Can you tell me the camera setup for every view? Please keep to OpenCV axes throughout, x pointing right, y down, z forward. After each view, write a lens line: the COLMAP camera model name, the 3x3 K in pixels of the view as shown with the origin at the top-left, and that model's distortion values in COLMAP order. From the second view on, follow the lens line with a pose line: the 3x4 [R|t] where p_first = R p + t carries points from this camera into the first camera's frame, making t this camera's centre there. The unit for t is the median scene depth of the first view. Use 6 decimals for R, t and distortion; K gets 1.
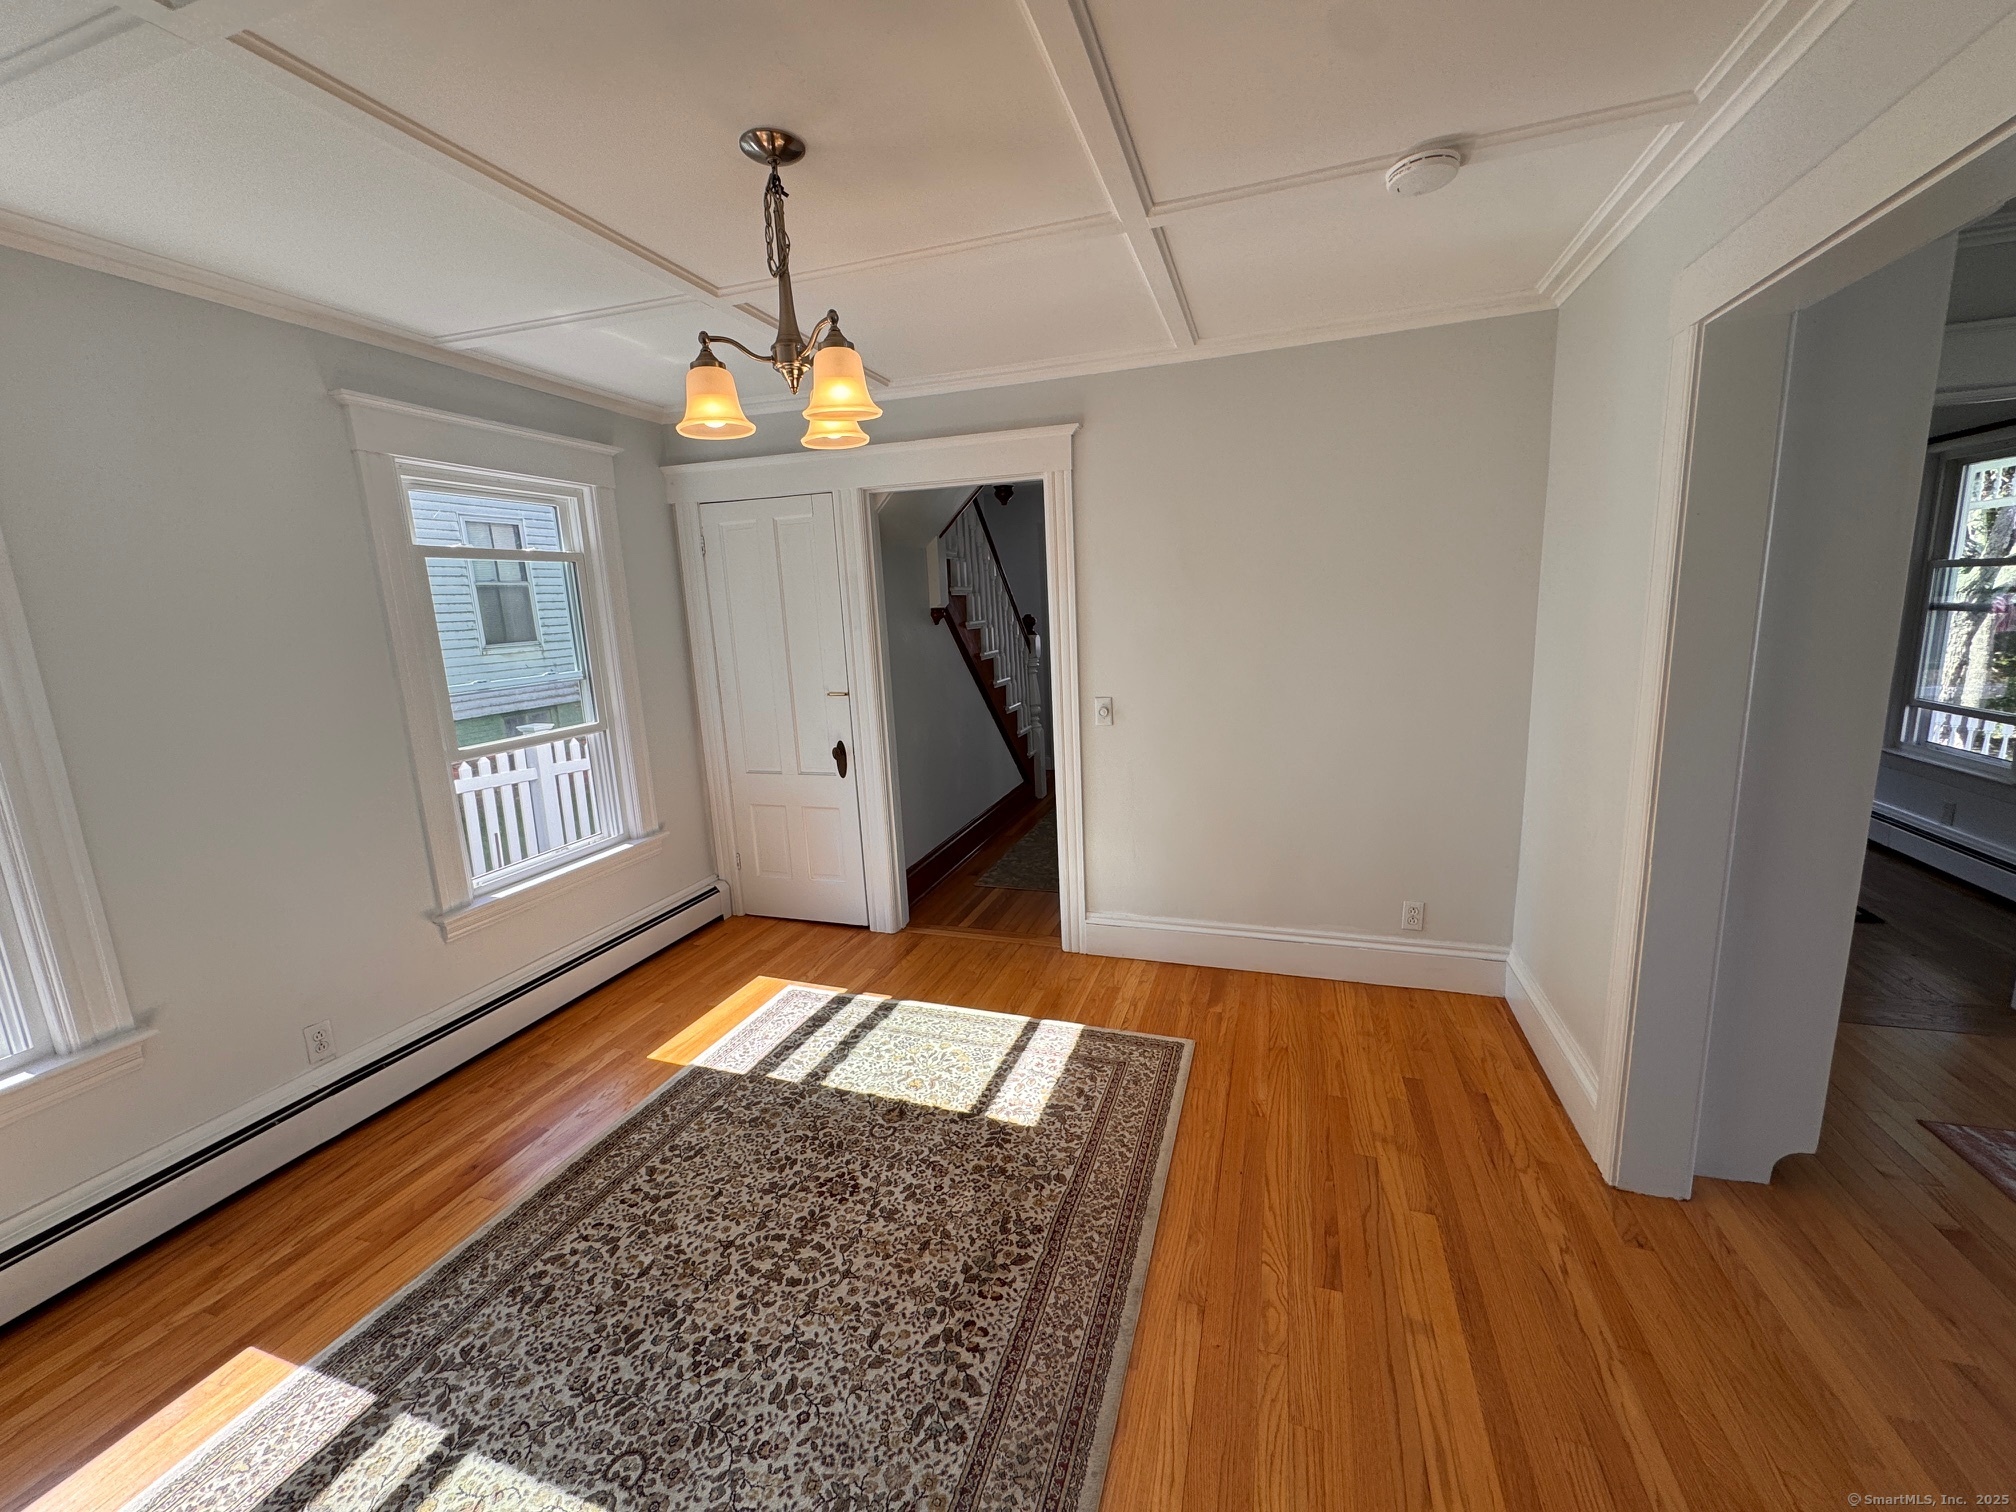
lens RADIAL K [[808.9, 0, 1003.3], [0, 808.9, 755.3], [0, 0, 1]] dist [-0.000732, -0.000319]
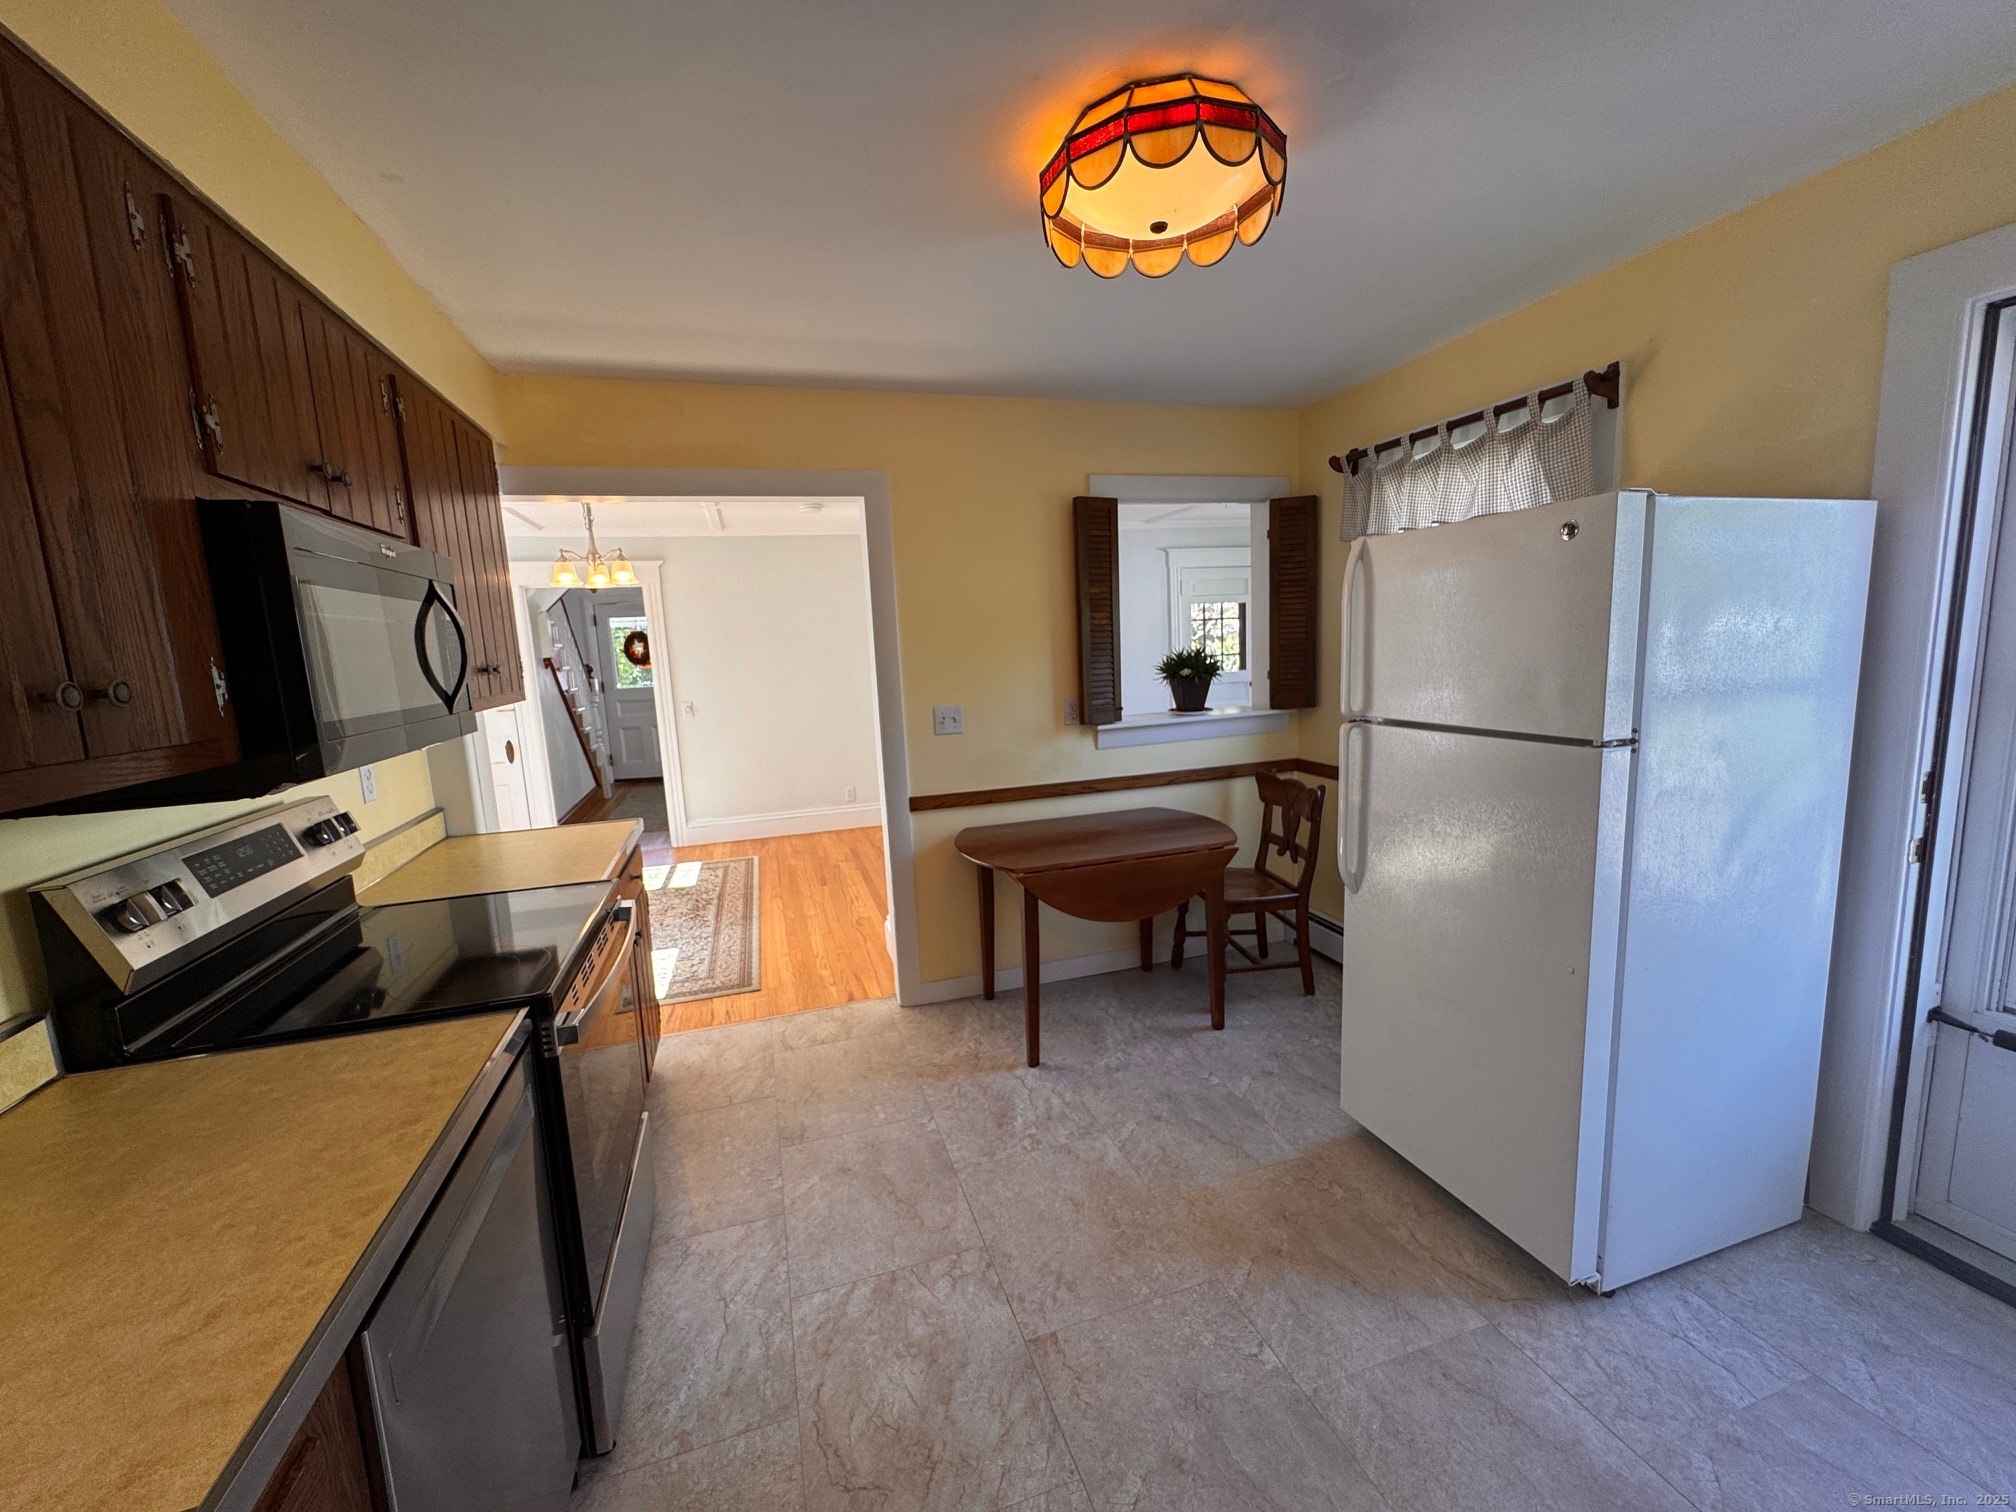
lens RADIAL K [[808.9, 0, 1011.6], [0, 808.9, 757.4], [0, 0, 1]] dist [-0.000732, -0.000319]
pose [[0.805261, -0.078338, 0.587722, -0.496154], [0.118438, 0.992509, -0.029984, 0.260625], [-0.580970, 0.093754, 0.808507, -1.224243]]
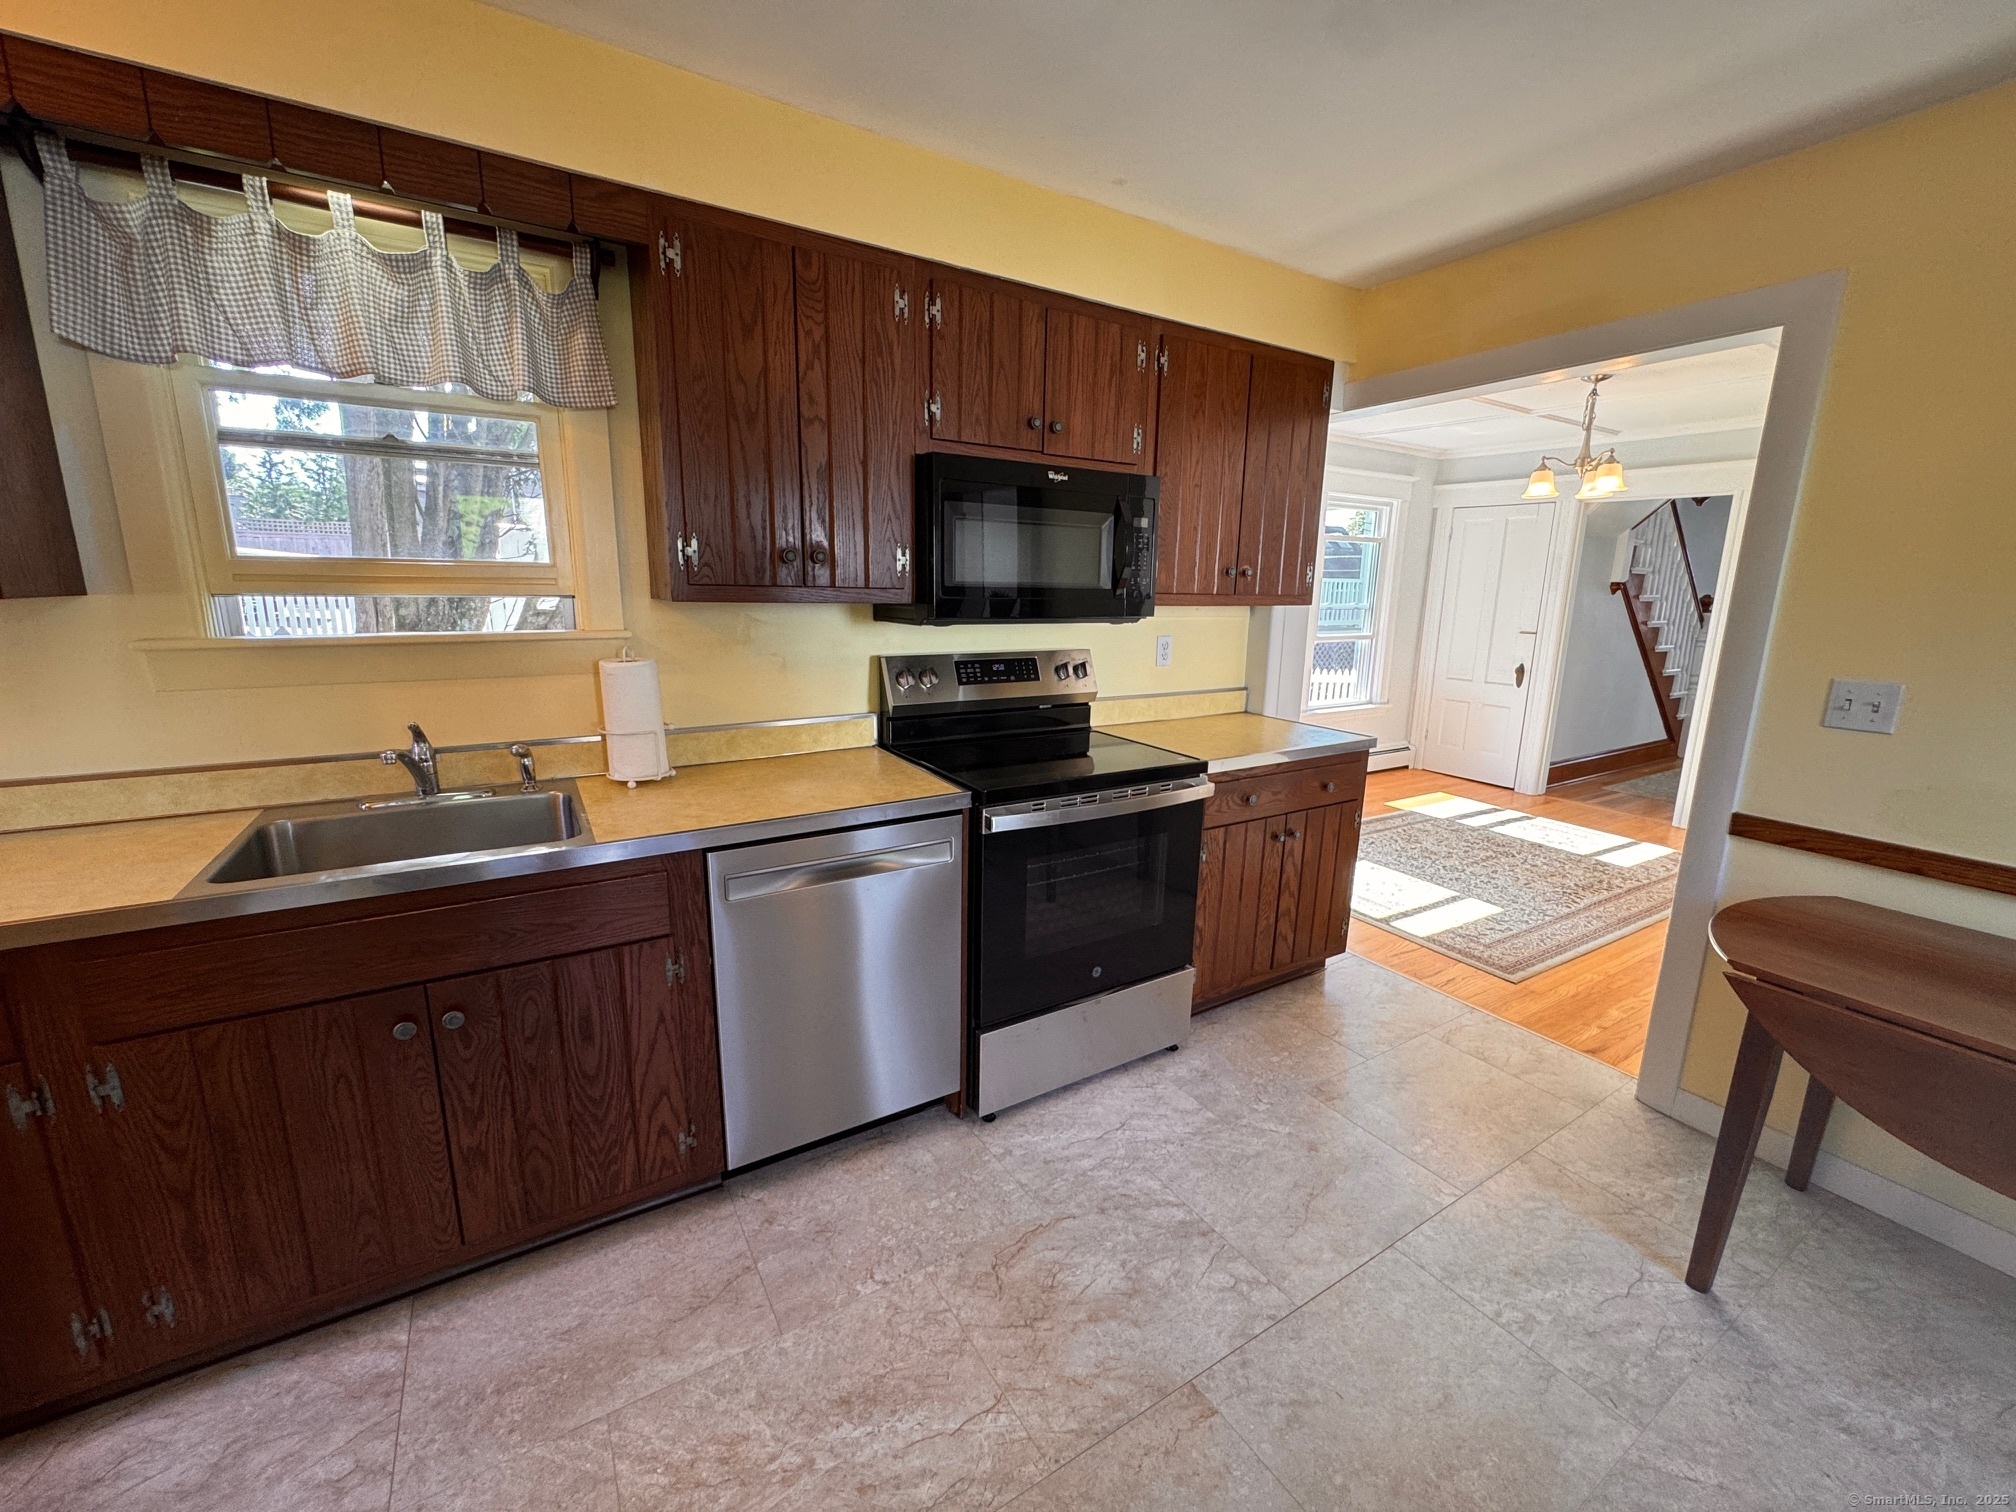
lens RADIAL K [[808.9, 0, 1006.2], [0, 808.9, 754.7], [0, 0, 1]] dist [-0.000732, -0.000319]
pose [[0.766667, 0.188995, -0.613598, 0.033605], [-0.168299, 0.981433, 0.092008, 0.257965], [0.619594, 0.032729, 0.784240, -1.186687]]
